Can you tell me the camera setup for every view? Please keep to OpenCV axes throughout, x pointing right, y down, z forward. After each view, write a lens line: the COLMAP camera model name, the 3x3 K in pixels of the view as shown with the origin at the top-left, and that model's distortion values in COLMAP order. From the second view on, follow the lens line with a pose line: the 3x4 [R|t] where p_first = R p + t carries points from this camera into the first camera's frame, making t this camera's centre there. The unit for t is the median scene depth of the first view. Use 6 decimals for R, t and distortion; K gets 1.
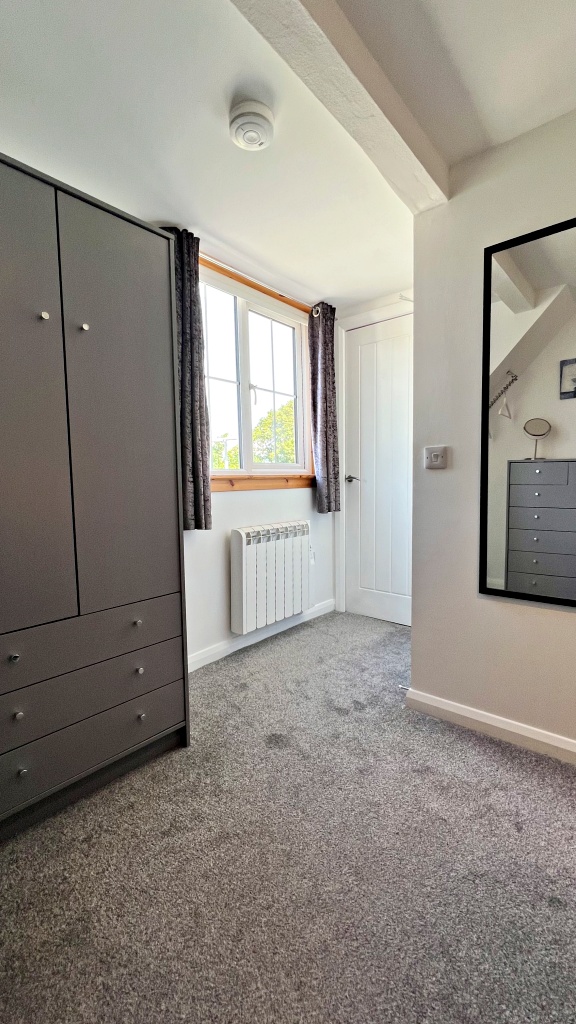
lens RADIAL K [[436.9, 0, 288.0], [0, 436.9, 512.0], [0, 0, 1]] dist [0.000161, -0.000471]
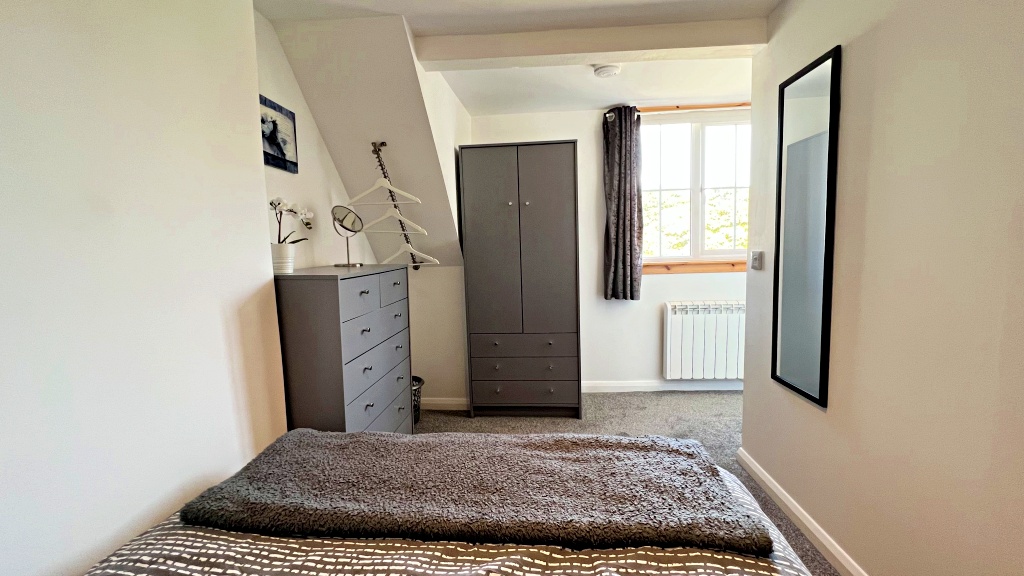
lens RADIAL K [[415.6, 0, 512.0], [0, 415.6, 288.0], [0, 0, 1]] dist [0.001455, 0.000023]
pose [[0.582521, 0.077809, -0.809083, 0.753852], [-0.038394, 0.996931, 0.068231, -0.086535], [0.811909, -0.008682, 0.583720, -0.177752]]
